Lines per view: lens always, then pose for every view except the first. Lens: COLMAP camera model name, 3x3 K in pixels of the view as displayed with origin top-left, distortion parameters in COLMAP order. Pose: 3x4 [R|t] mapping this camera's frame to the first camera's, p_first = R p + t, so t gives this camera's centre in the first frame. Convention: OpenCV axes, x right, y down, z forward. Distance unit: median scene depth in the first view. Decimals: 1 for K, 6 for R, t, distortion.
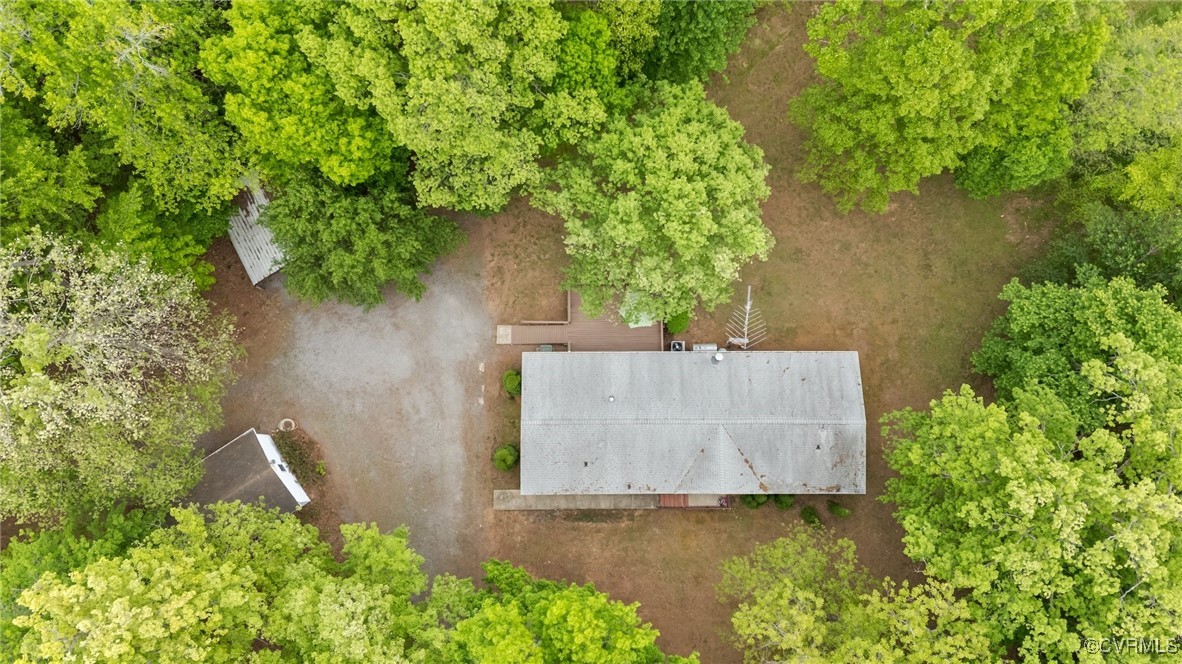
lens RADIAL K [[891.8, 0, 591.0], [0, 891.8, 332.0], [0, 0, 1]] dist [0.007346, -0.002545]
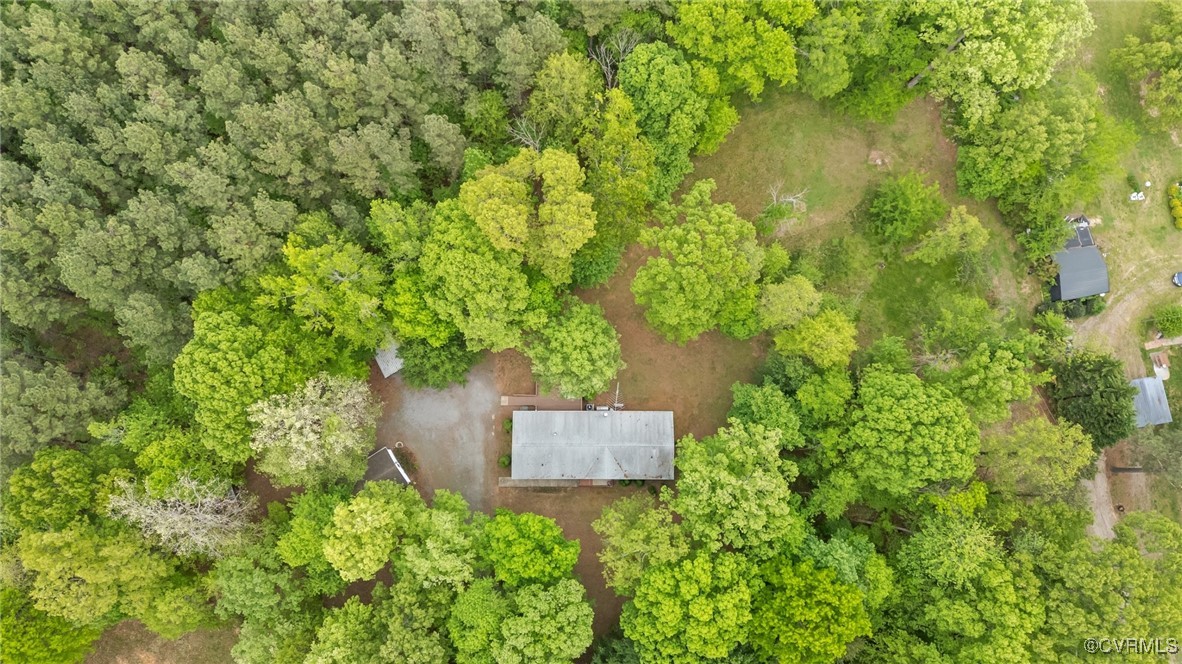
lens RADIAL K [[891.8, 0, 591.0], [0, 891.8, 332.0], [0, 0, 1]] dist [0.007346, -0.002545]
pose [[0.999962, 0.008285, 0.002593, 0.114416], [-0.008282, 0.999965, -0.001318, -0.186763], [-0.002604, 0.001296, 0.999996, -1.264247]]
